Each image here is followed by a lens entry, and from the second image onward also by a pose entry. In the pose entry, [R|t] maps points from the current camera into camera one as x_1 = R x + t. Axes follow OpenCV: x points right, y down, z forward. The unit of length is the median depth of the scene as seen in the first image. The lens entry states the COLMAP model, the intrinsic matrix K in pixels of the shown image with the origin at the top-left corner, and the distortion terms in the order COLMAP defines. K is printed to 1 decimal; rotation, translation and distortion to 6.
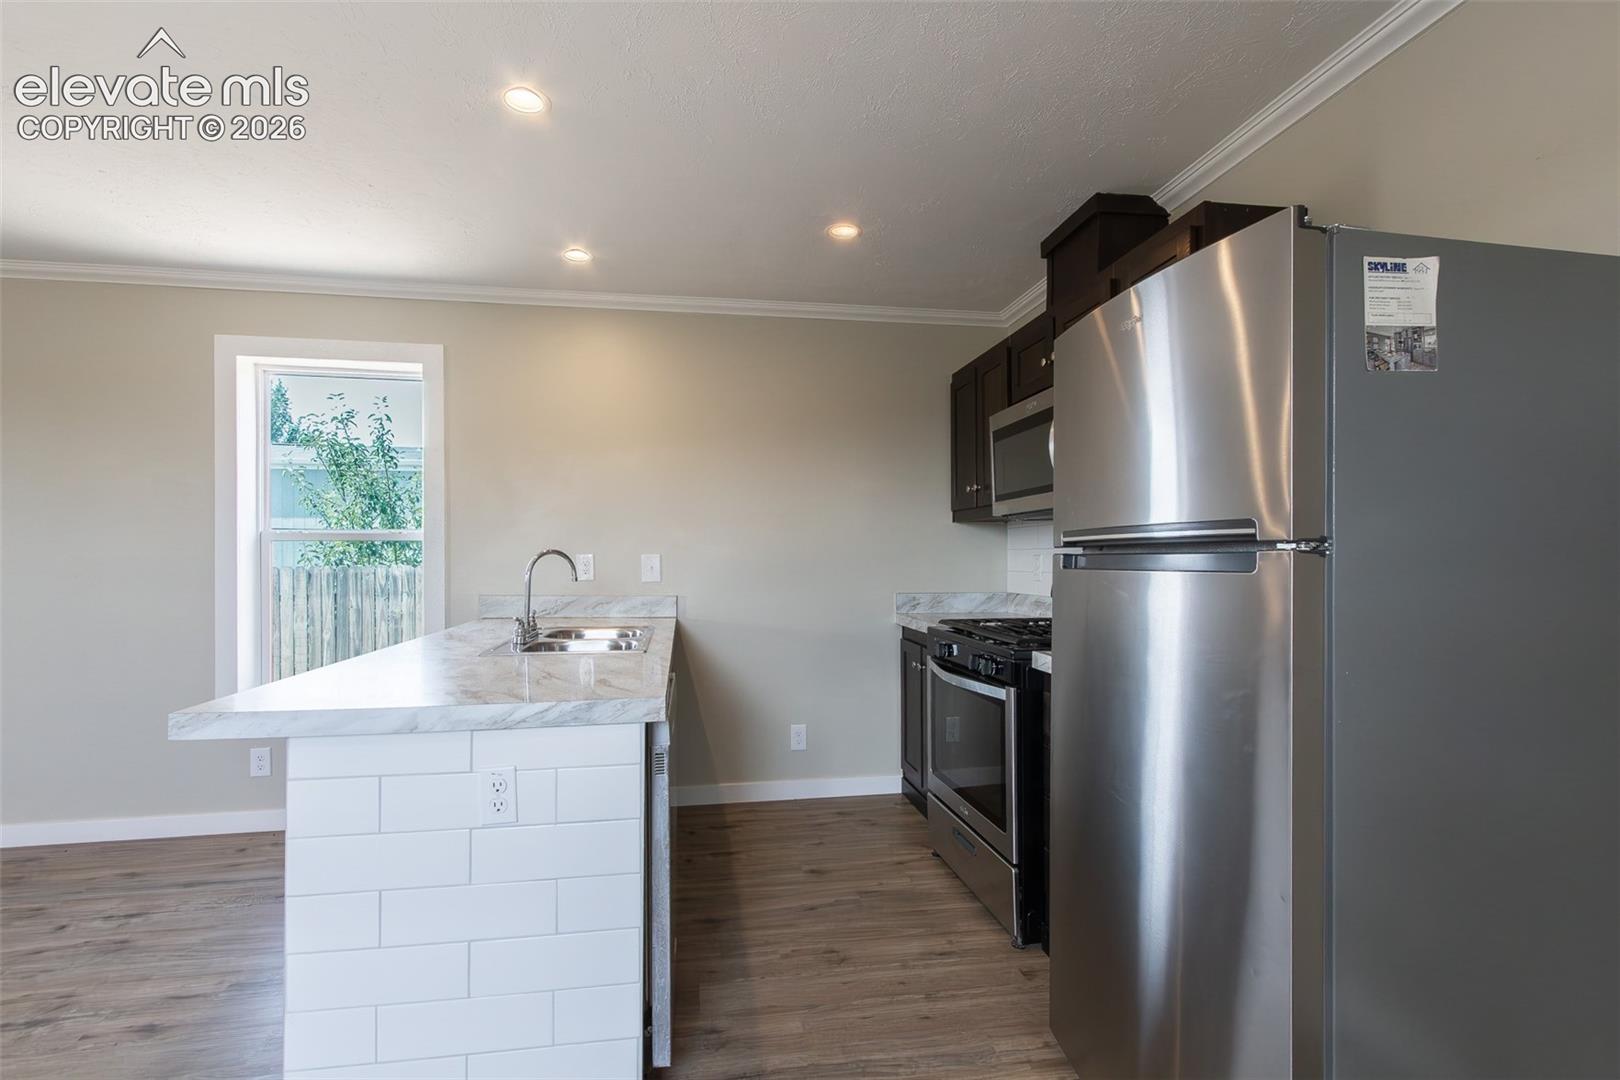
lens RADIAL K [[745.9, 0, 807.4], [0, 745.9, 552.1], [0, 0, 1]] dist [0.014871, -0.001124]
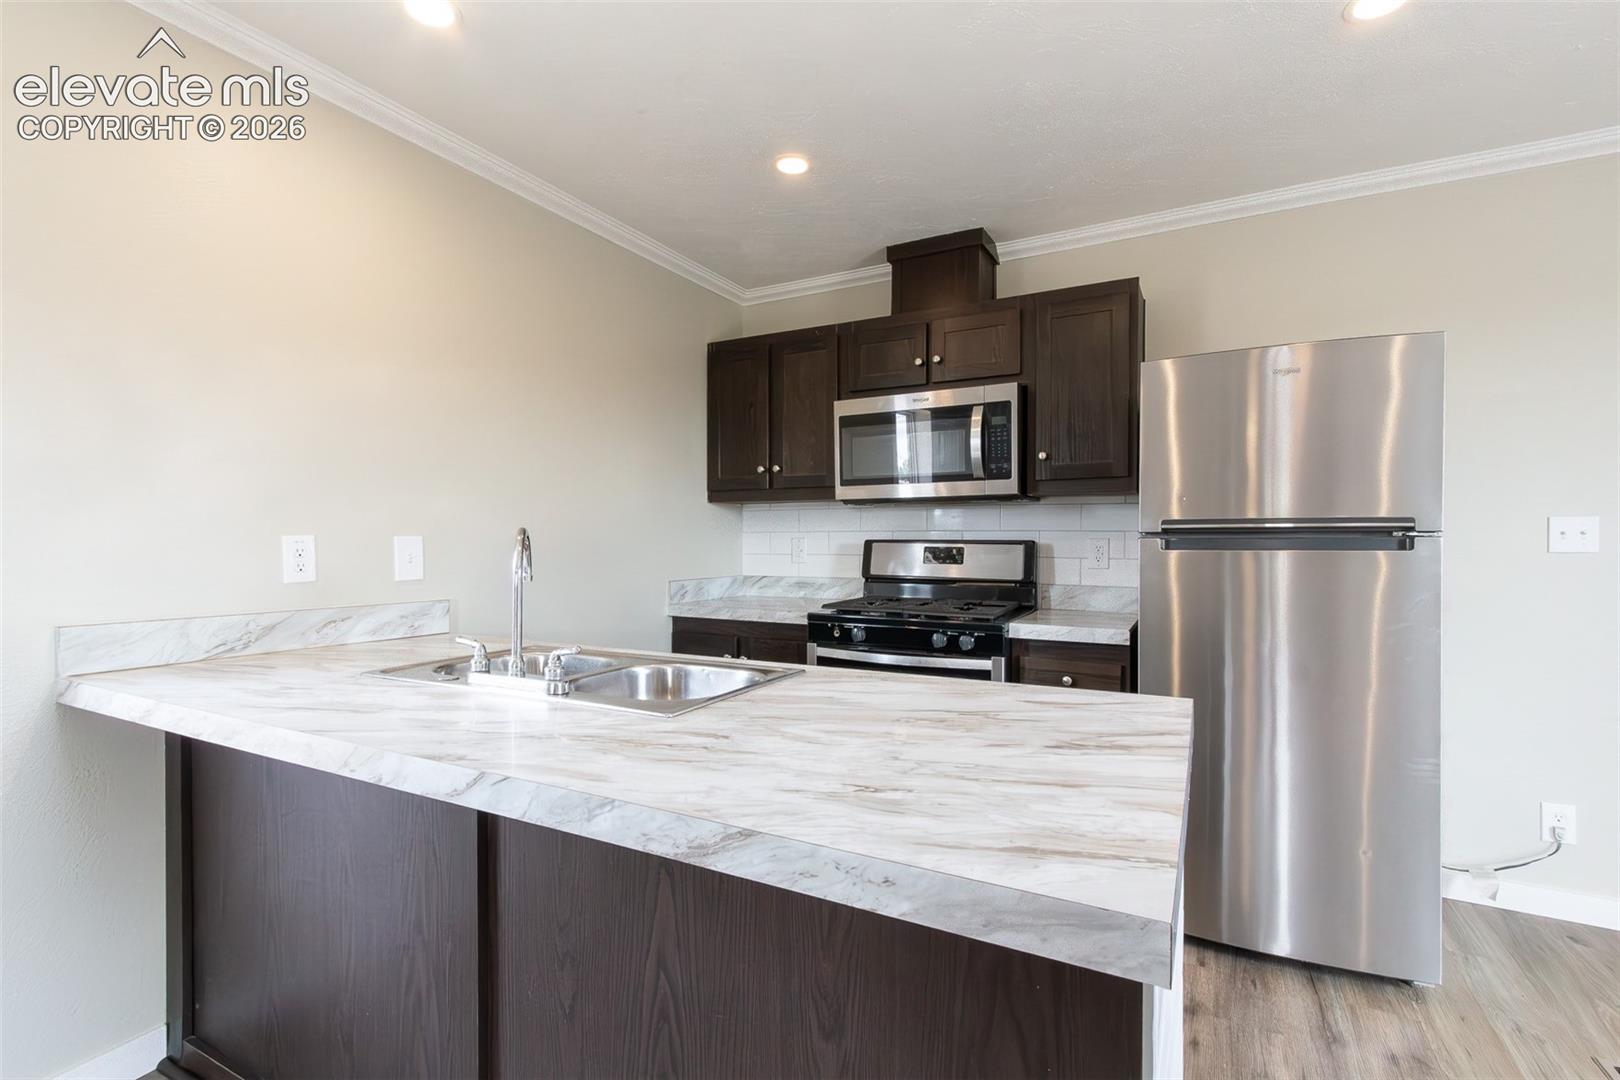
lens RADIAL K [[745.9, 0, 807.8], [0, 745.9, 553.1], [0, 0, 1]] dist [0.014871, -0.001124]
pose [[0.605992, -0.015873, 0.795312, -0.564436], [-0.004649, 0.999713, 0.023494, 0.000694], [-0.795457, -0.017935, 0.605745, 0.396773]]
